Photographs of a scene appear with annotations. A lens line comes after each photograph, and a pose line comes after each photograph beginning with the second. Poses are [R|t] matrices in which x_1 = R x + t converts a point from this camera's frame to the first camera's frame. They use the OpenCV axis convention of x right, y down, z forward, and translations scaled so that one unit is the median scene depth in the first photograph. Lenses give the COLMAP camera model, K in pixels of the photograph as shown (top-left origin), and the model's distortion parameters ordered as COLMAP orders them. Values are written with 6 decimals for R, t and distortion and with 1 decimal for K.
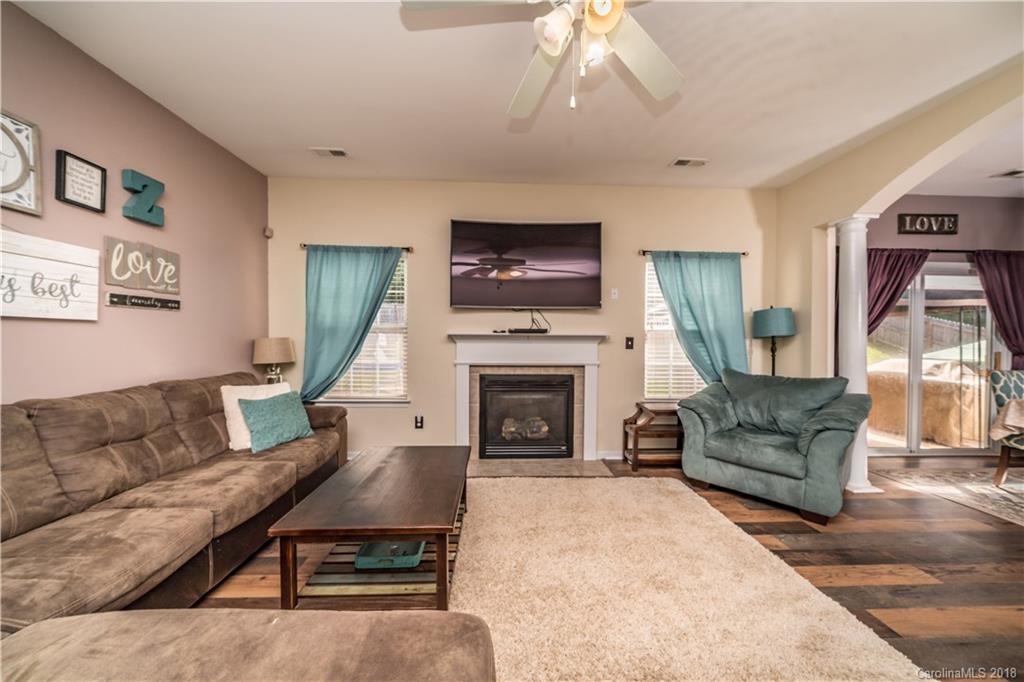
lens RADIAL K [[373.5, 0, 500.1], [0, 373.5, 343.9], [0, 0, 1]] dist [-0.001577, -0.000113]
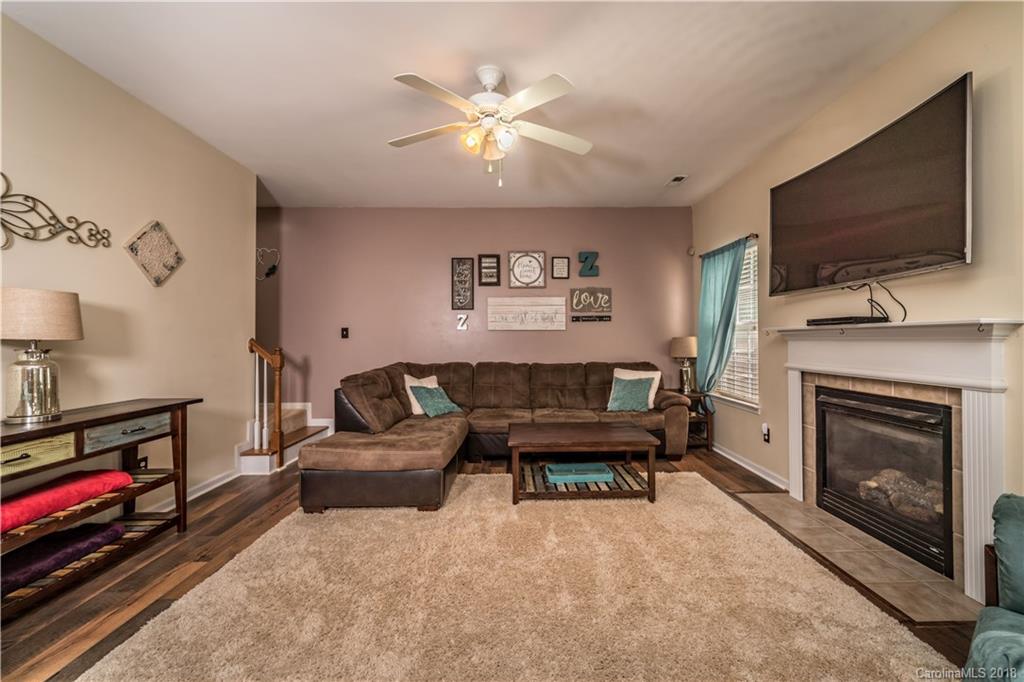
lens RADIAL K [[426.1, 0, 512.0], [0, 426.1, 341.0], [0, 0, 1]] dist [0.002365, 0.000040]
pose [[-0.041366, -0.003403, -0.999138, 0.845288], [-0.012294, 0.999920, -0.002896, 0.006877], [0.999068, 0.012164, -0.041404, 0.497329]]
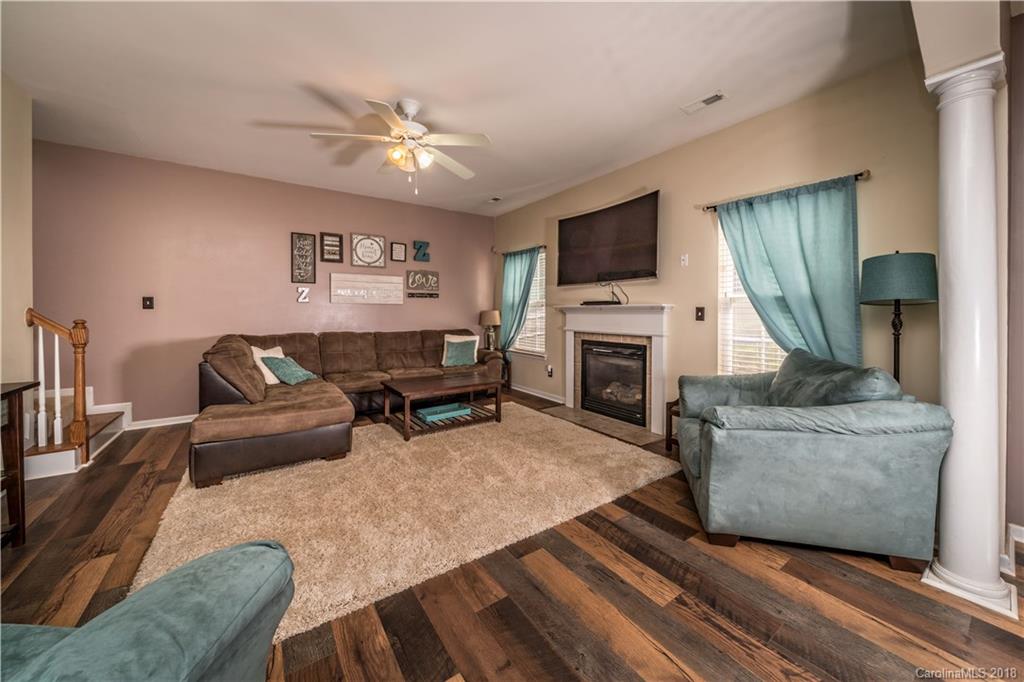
lens RADIAL K [[380.5, 0, 512.2], [0, 380.5, 322.3], [0, 0, 1]] dist [-0.000693, -0.000081]
pose [[0.526265, 0.017270, -0.850145, 0.962738], [-0.012112, 0.999845, 0.012813, 0.012591], [0.850234, 0.003554, 0.526392, 0.163070]]
